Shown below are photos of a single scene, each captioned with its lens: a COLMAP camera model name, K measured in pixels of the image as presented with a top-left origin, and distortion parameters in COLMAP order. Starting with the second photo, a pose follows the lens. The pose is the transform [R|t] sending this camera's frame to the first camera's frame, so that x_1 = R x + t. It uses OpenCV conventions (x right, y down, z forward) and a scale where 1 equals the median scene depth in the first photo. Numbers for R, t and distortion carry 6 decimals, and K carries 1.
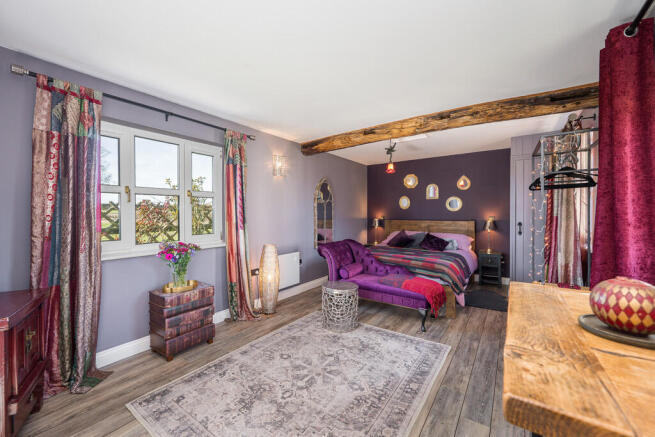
lens RADIAL K [[264.1, 0, 324.9], [0, 264.1, 211.4], [0, 0, 1]] dist [-0.000061, -0.000016]
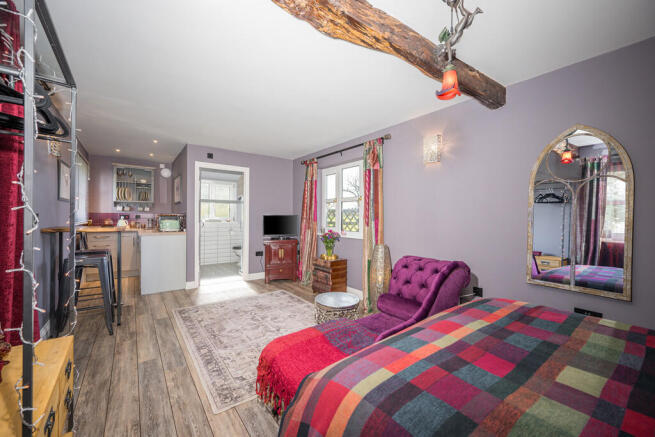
lens RADIAL K [[264.1, 0, 326.3], [0, 264.1, 221.5], [0, 0, 1]] dist [-0.000061, -0.000016]
pose [[-0.307430, 0.014941, -0.951453, 1.229591], [-0.004321, 0.999845, 0.017097, 0.037352], [0.951561, 0.009367, -0.307318, 1.783651]]
